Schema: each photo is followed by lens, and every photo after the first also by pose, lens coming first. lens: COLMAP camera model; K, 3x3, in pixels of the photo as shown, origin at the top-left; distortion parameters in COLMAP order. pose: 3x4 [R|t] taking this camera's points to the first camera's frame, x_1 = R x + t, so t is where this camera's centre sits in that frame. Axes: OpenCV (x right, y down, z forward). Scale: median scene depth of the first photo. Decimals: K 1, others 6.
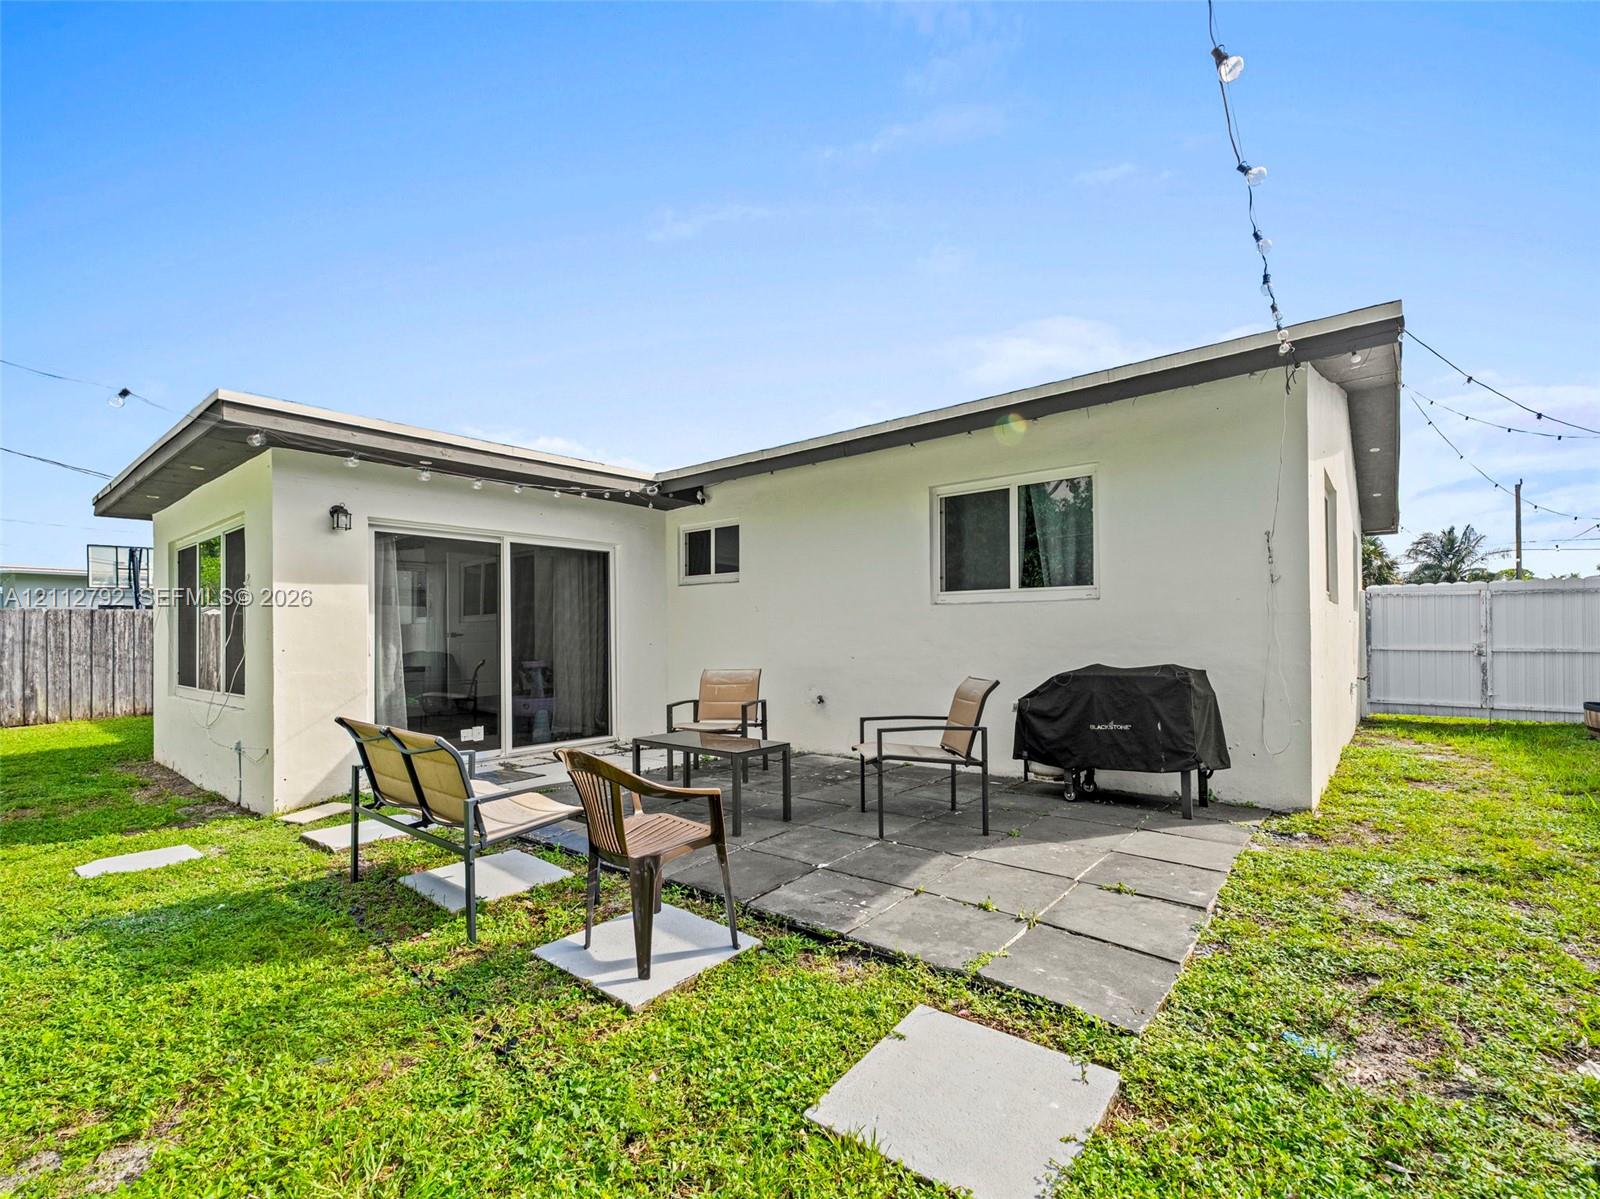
lens RADIAL K [[715.9, 0, 798.5], [0, 715.9, 629.3], [0, 0, 1]] dist [-0.002289, -0.000294]
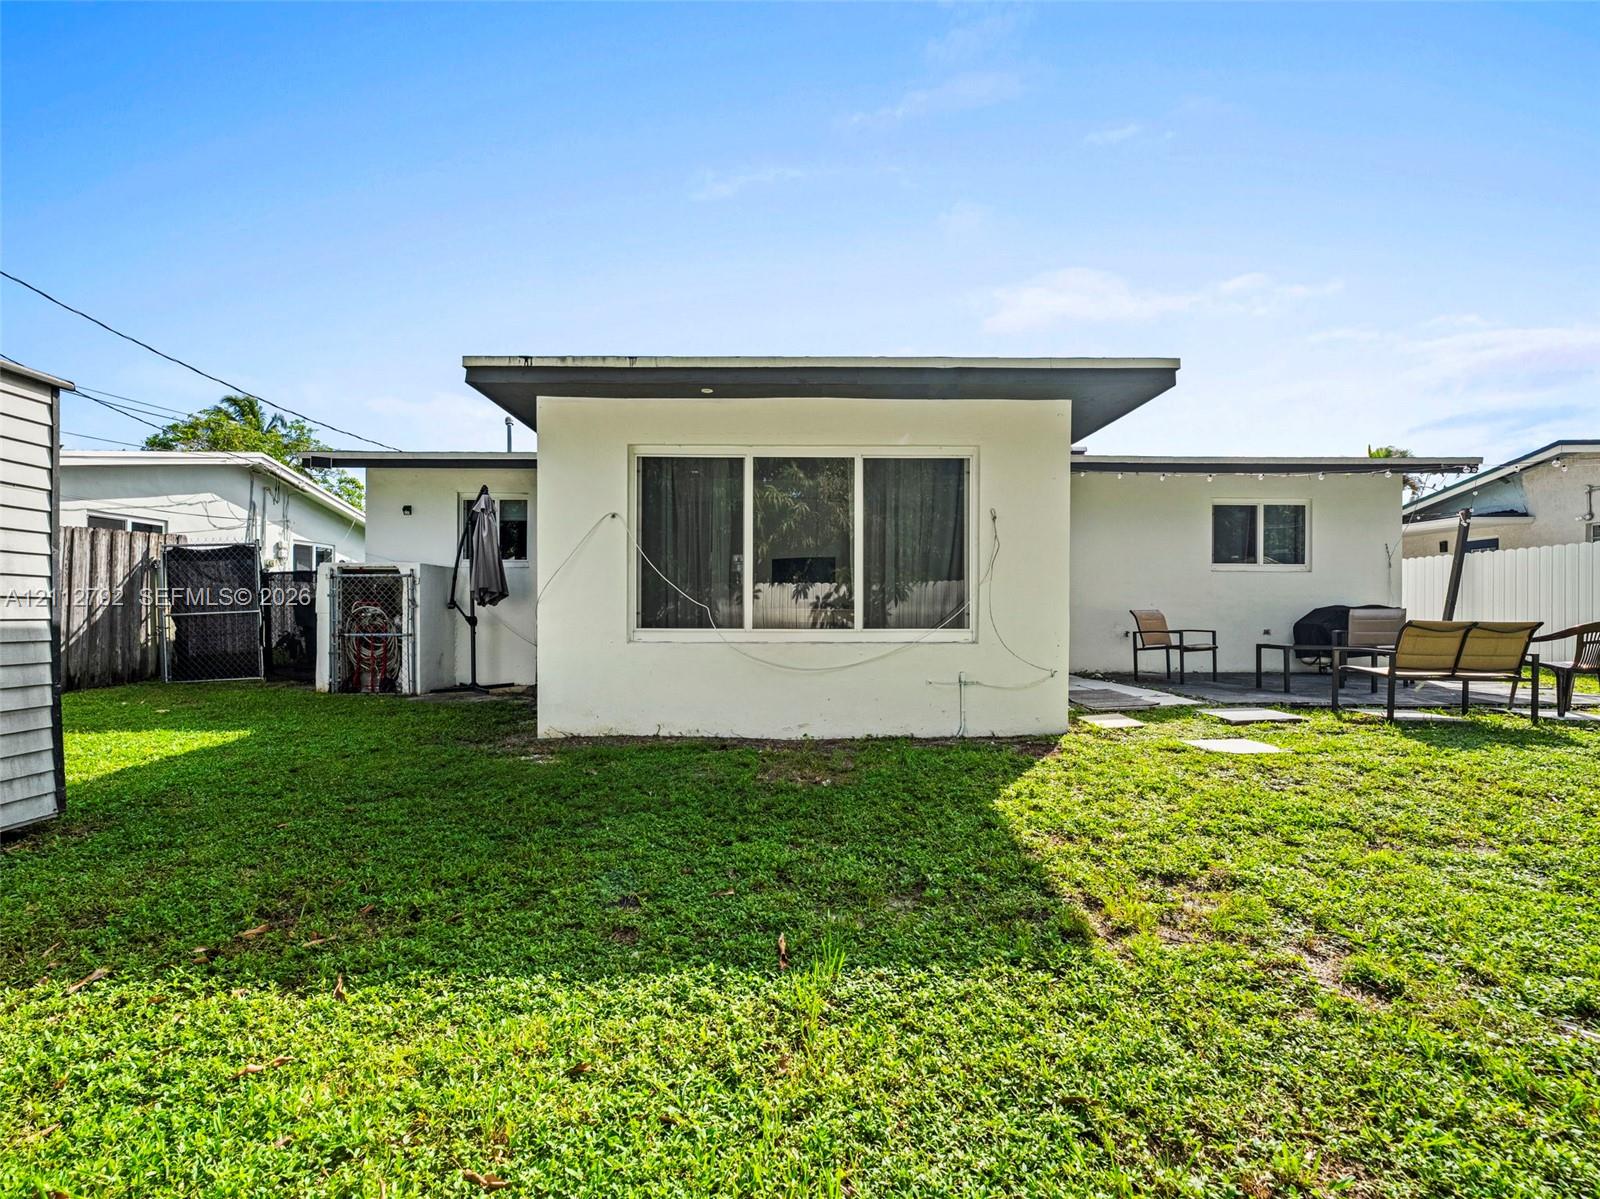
lens RADIAL K [[716.5, 0, 800.2], [0, 716.5, 606.4], [0, 0, 1]] dist [-0.001777, -0.000706]
pose [[0.764696, 0.016149, 0.644189, -1.273692], [-0.014784, 0.999862, -0.007516, 0.059100], [-0.644222, -0.003777, 0.764830, 0.293660]]
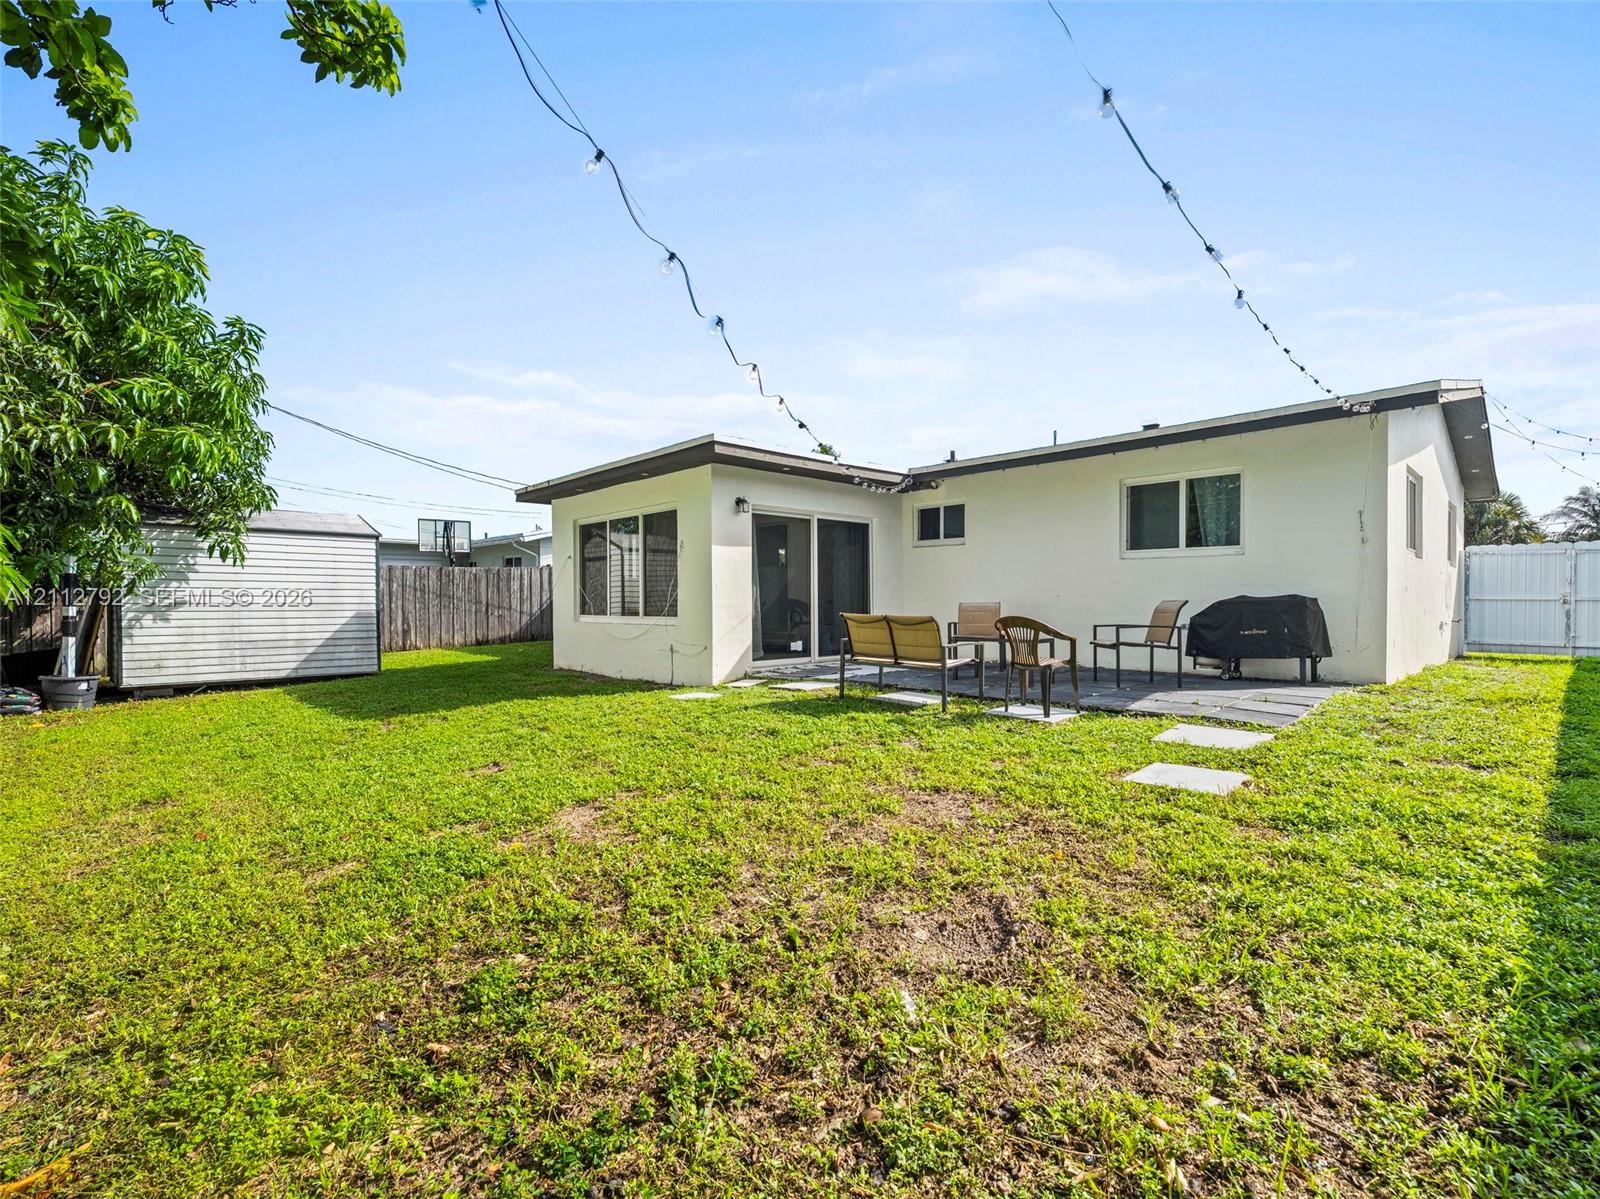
lens RADIAL K [[716.5, 0, 800.2], [0, 716.5, 606.4], [0, 0, 1]] dist [-0.001777, -0.000706]
pose [[0.993125, 0.006216, -0.116892, -0.241810], [-0.004087, 0.999822, 0.018439, 0.031520], [0.116985, -0.017835, 0.992973, -0.447964]]
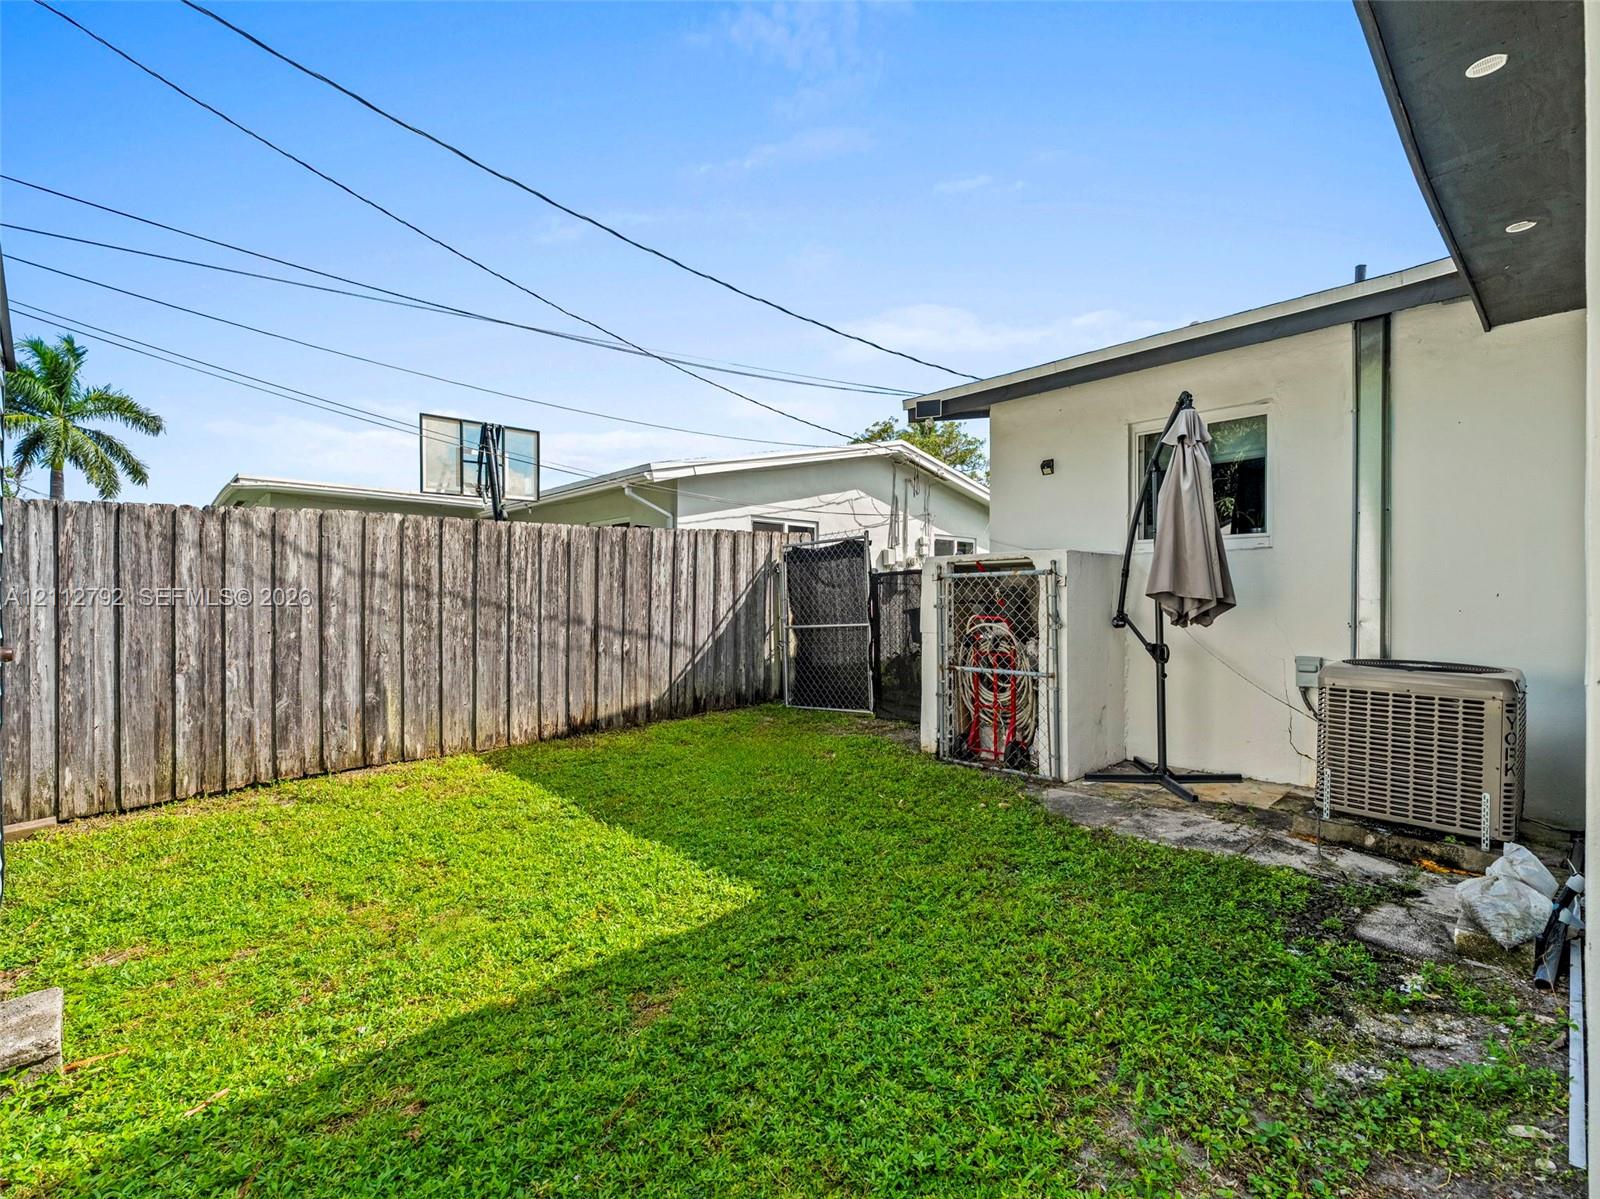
lens RADIAL K [[716.5, 0, 800.2], [0, 716.5, 606.4], [0, 0, 1]] dist [-0.001777, -0.000706]
pose [[0.989632, 0.011645, -0.143150, -1.143815], [-0.009337, 0.999816, 0.016786, 0.032330], [0.143319, -0.015275, 0.989559, 0.903056]]
